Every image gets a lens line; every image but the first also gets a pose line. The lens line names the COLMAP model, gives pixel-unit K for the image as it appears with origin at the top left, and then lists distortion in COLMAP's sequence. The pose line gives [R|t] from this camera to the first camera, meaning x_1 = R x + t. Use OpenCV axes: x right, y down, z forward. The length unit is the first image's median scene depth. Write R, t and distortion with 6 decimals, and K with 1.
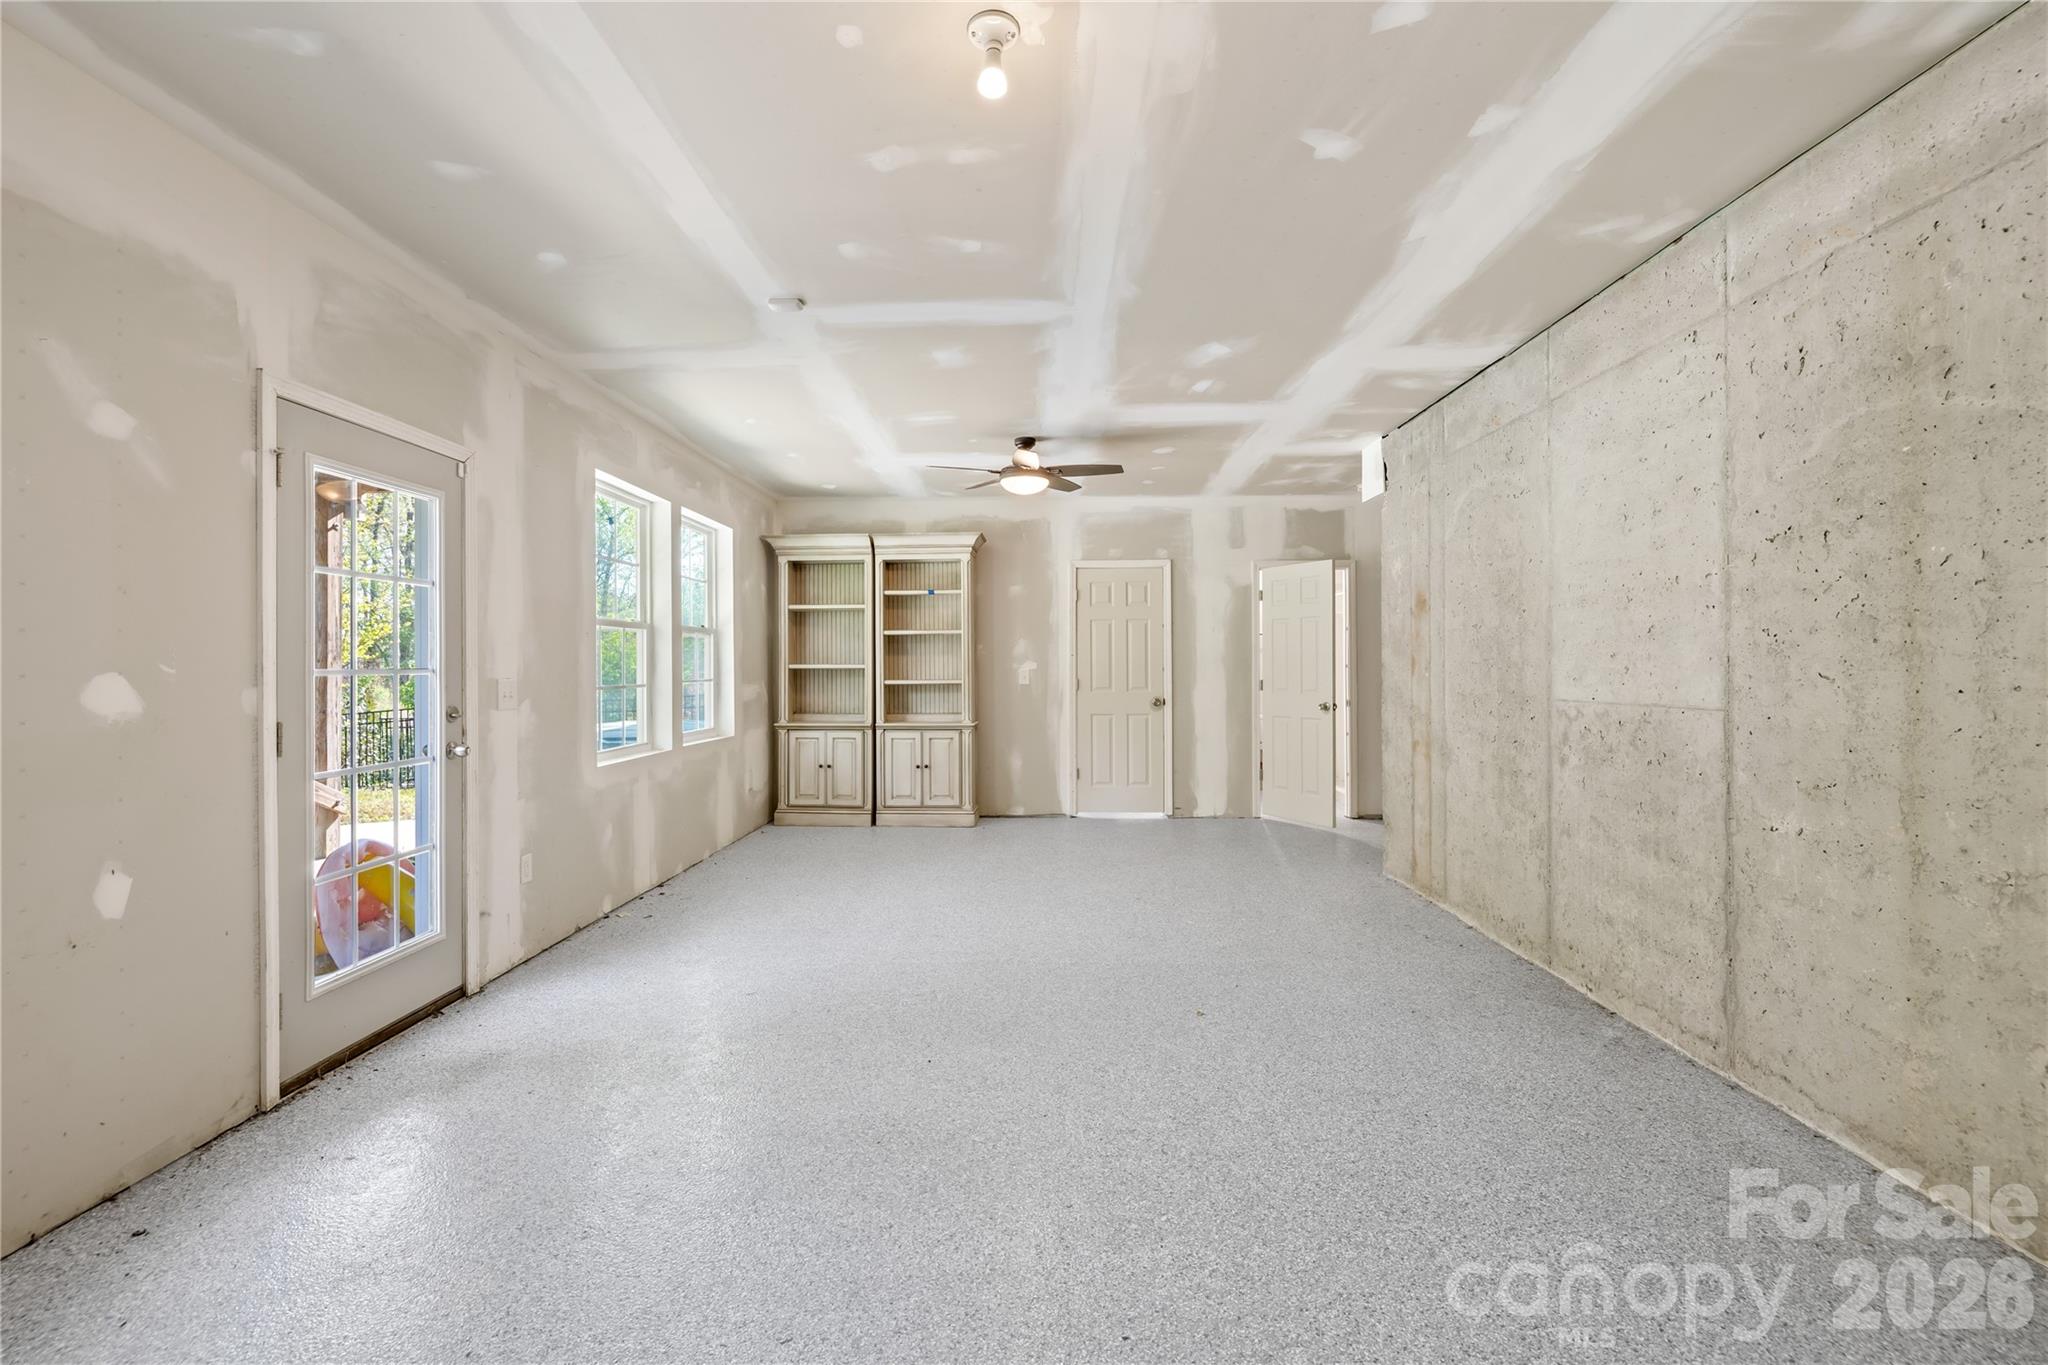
lens RADIAL K [[860.8, 0, 1002.1], [0, 860.8, 671.1], [0, 0, 1]] dist [0.001744, -0.001873]
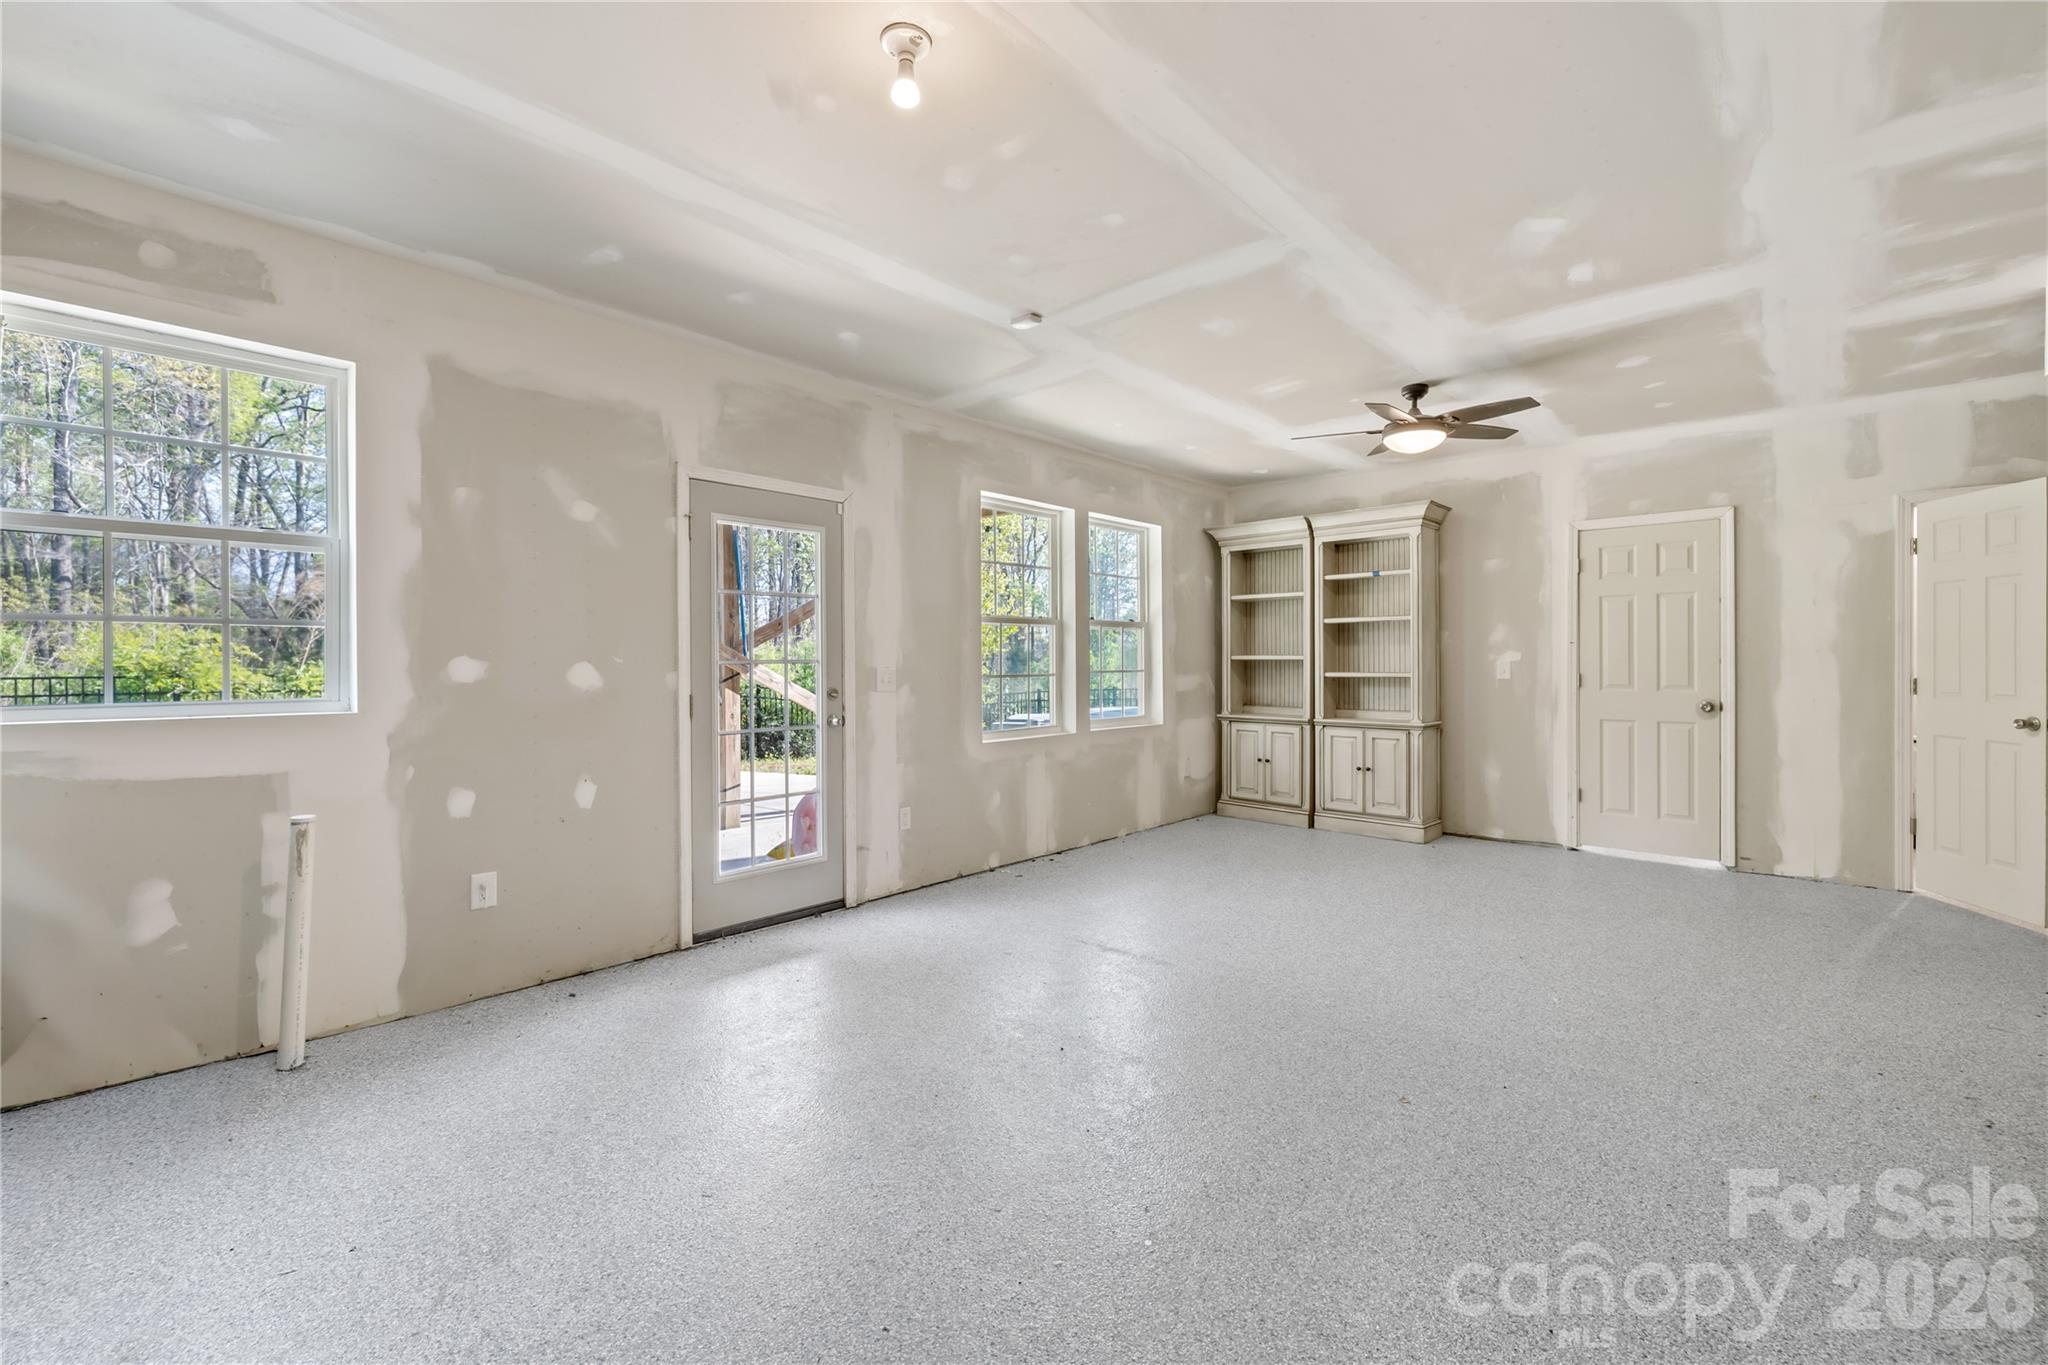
lens RADIAL K [[860.8, 0, 1009.7], [0, 860.8, 672.5], [0, 0, 1]] dist [0.001744, -0.001873]
pose [[0.763236, 0.010329, -0.646037, 0.288489], [-0.002736, 0.999915, 0.012756, -0.000427], [0.646114, -0.007968, 0.763199, 0.108624]]
